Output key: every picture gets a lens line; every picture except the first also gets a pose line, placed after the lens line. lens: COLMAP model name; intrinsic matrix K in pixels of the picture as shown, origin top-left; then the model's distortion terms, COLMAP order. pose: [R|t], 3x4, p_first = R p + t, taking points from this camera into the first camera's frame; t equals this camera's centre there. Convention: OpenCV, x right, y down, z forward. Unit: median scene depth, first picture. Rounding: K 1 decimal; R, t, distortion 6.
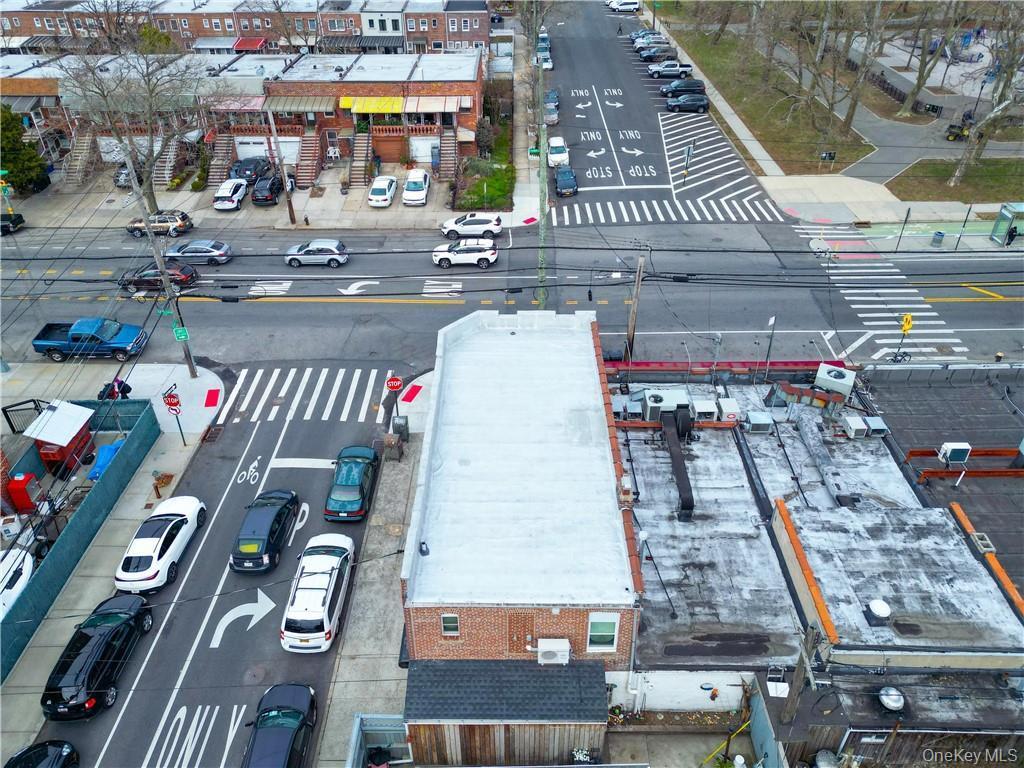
lens RADIAL K [[731.5, 0, 506.0], [0, 731.5, 339.2], [0, 0, 1]] dist [0.086982, -0.084621]
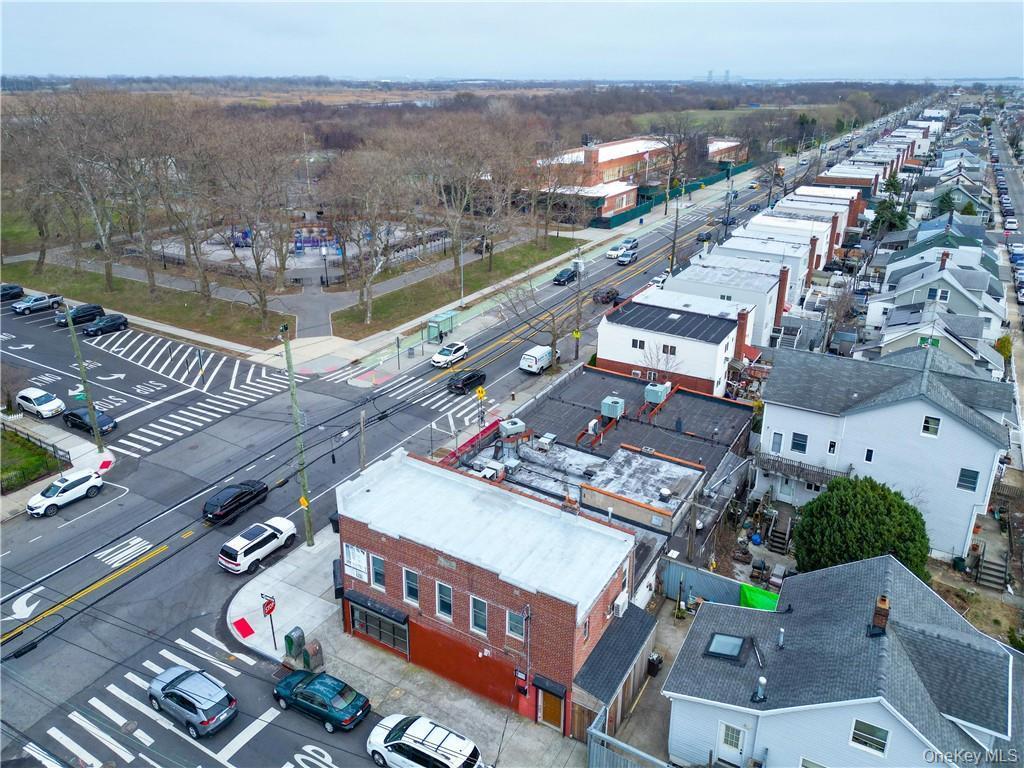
lens RADIAL K [[731.5, 0, 506.0], [0, 731.5, 339.2], [0, 0, 1]] dist [0.086982, -0.084621]
pose [[0.498131, -0.272931, 0.823027, -0.692882], [0.466791, 0.884302, 0.010729, -0.117102], [-0.730733, 0.378838, 0.567900, 0.050513]]
